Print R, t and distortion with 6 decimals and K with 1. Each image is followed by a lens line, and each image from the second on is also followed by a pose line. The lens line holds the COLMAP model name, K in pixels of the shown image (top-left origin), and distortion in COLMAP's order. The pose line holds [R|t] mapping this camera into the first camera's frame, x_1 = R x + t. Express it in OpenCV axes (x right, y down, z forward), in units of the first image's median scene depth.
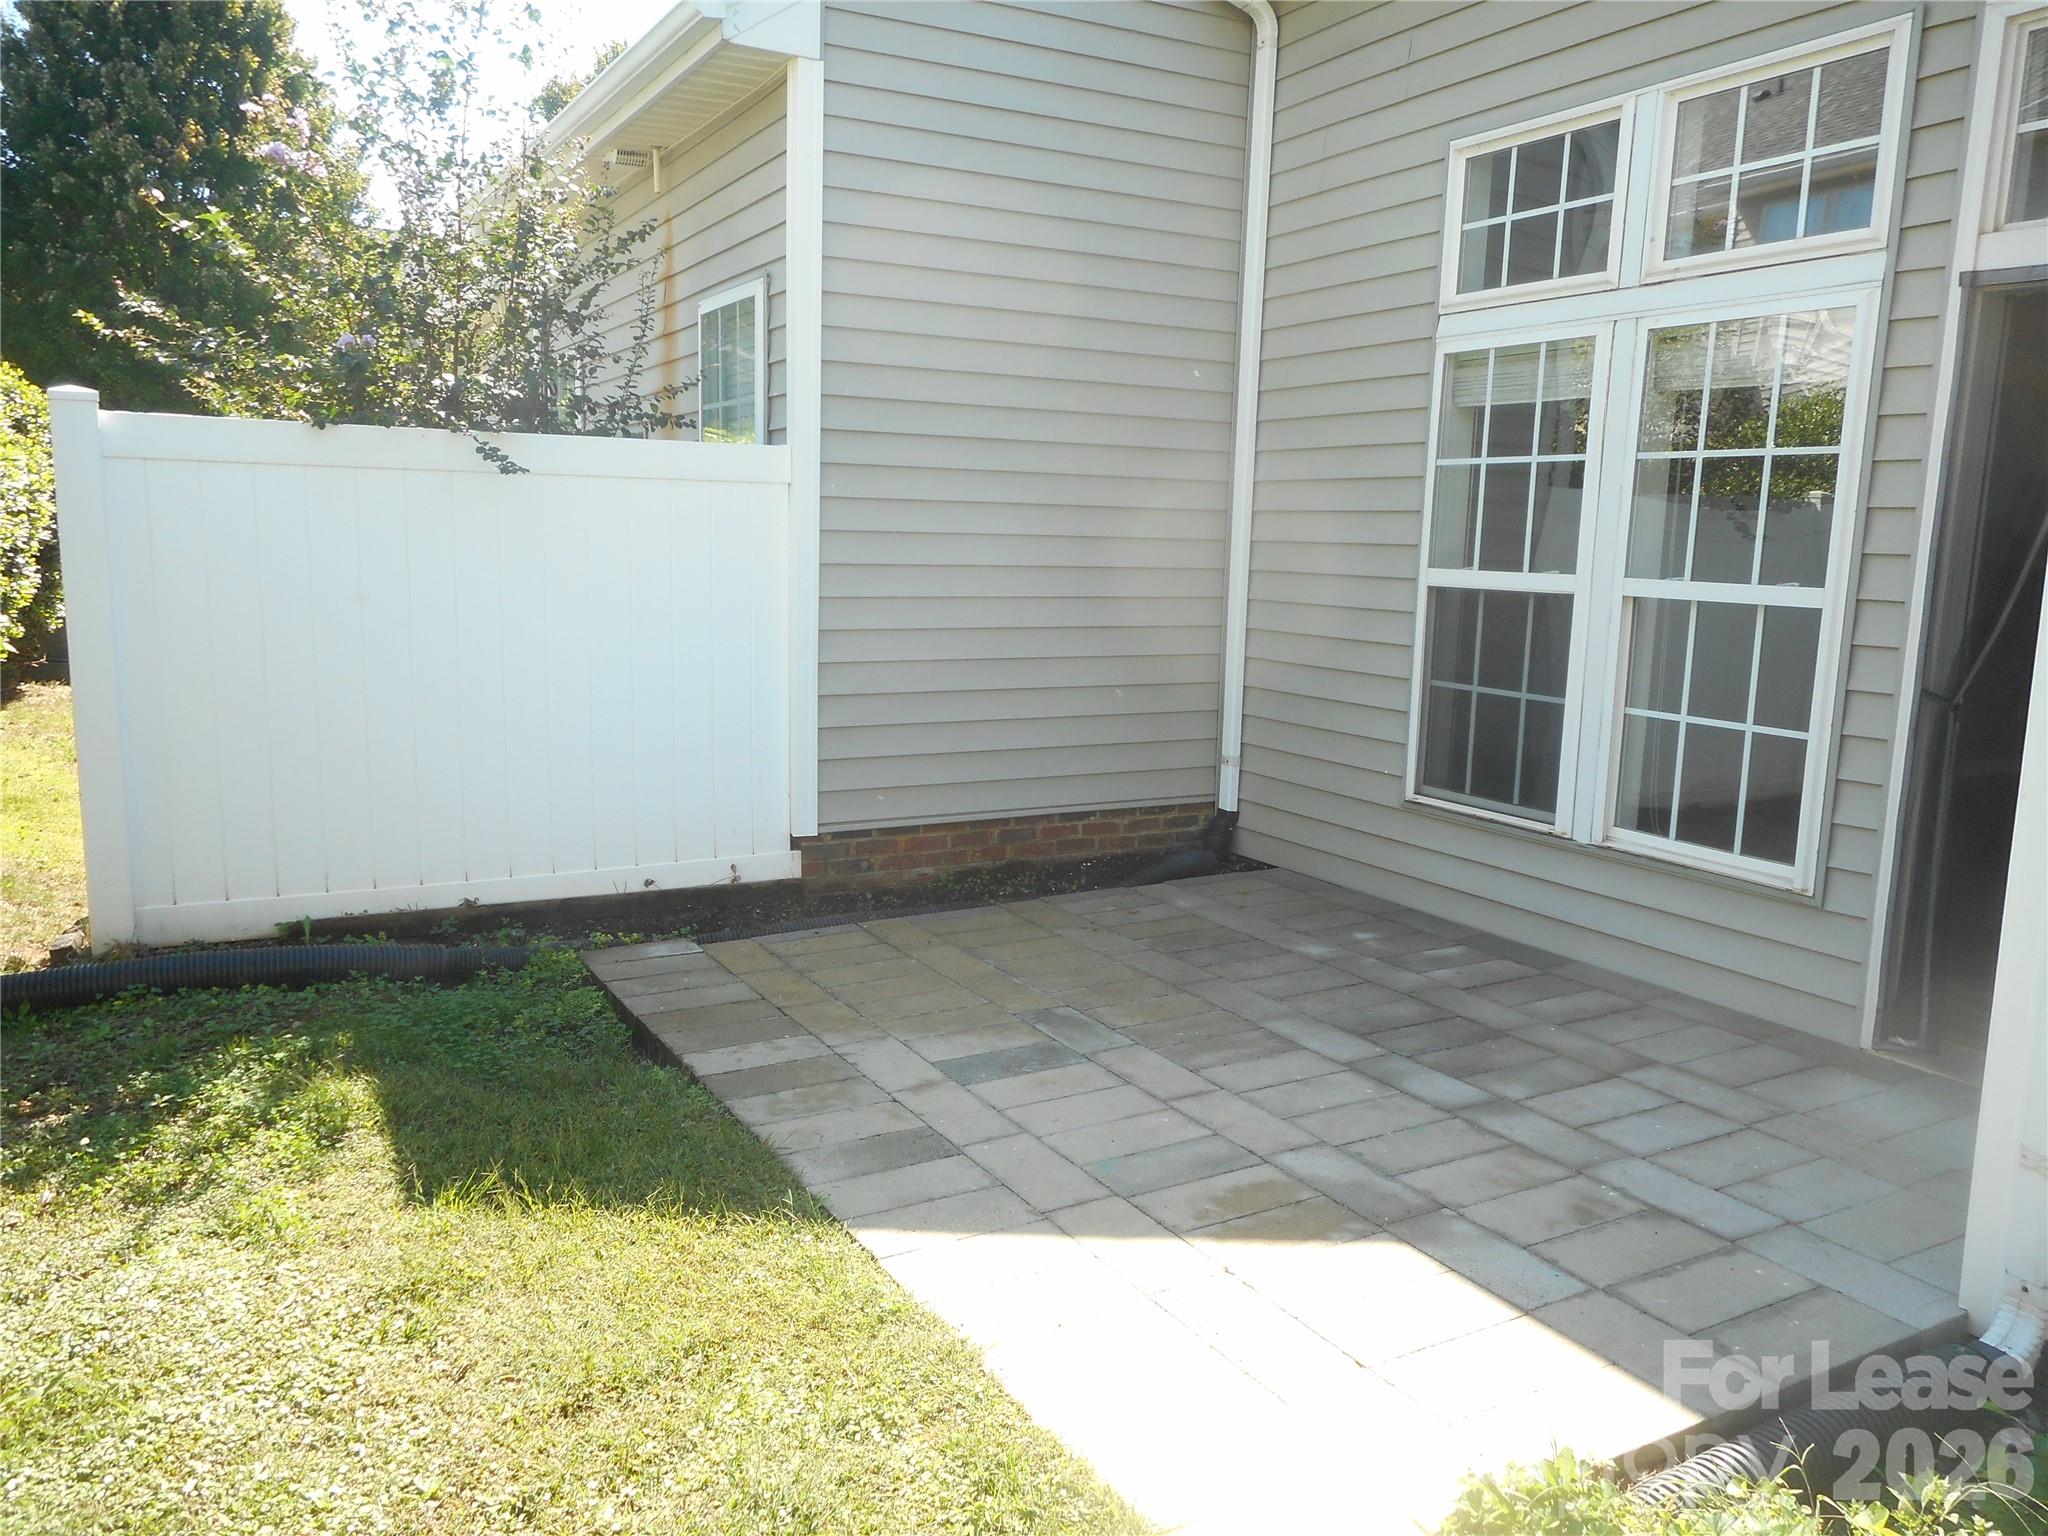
lens RADIAL K [[1552.7, 0, 1022.2], [0, 1552.7, 768.5], [0, 0, 1]] dist [0.009398, 0.011688]
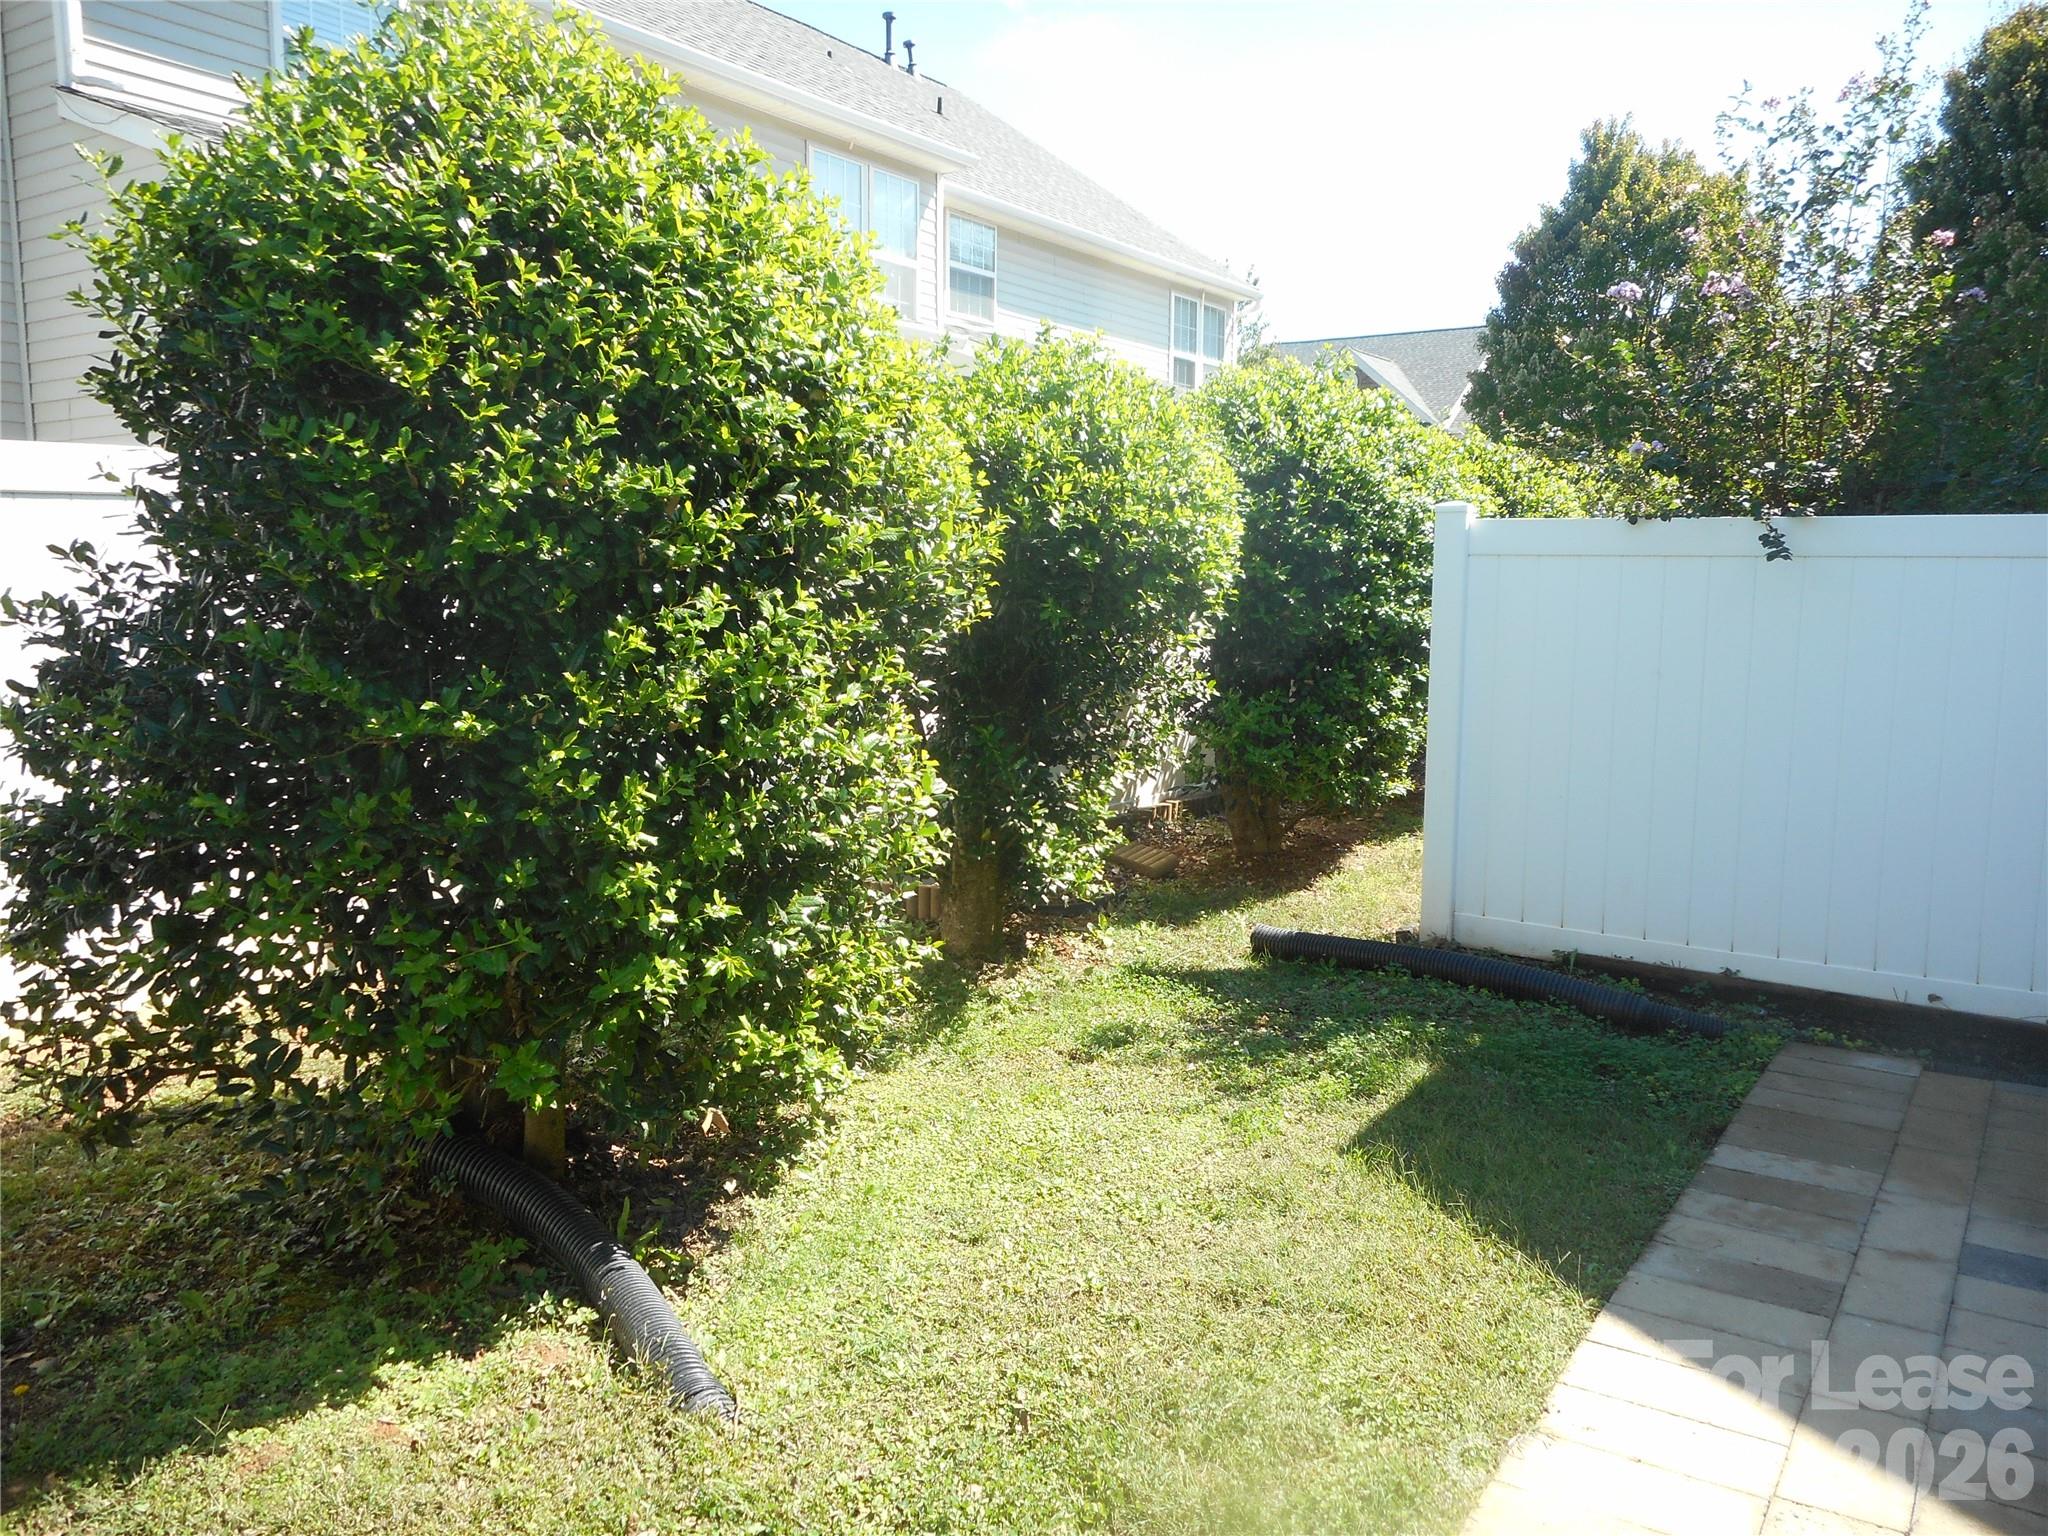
lens RADIAL K [[1552.7, 0, 1022.0], [0, 1552.7, 769.1], [0, 0, 1]] dist [0.009398, 0.011688]
pose [[0.452048, 0.095454, -0.886872, 0.417237], [-0.141282, 0.989369, 0.034473, -0.019845], [0.880734, 0.109716, 0.460728, 0.131066]]
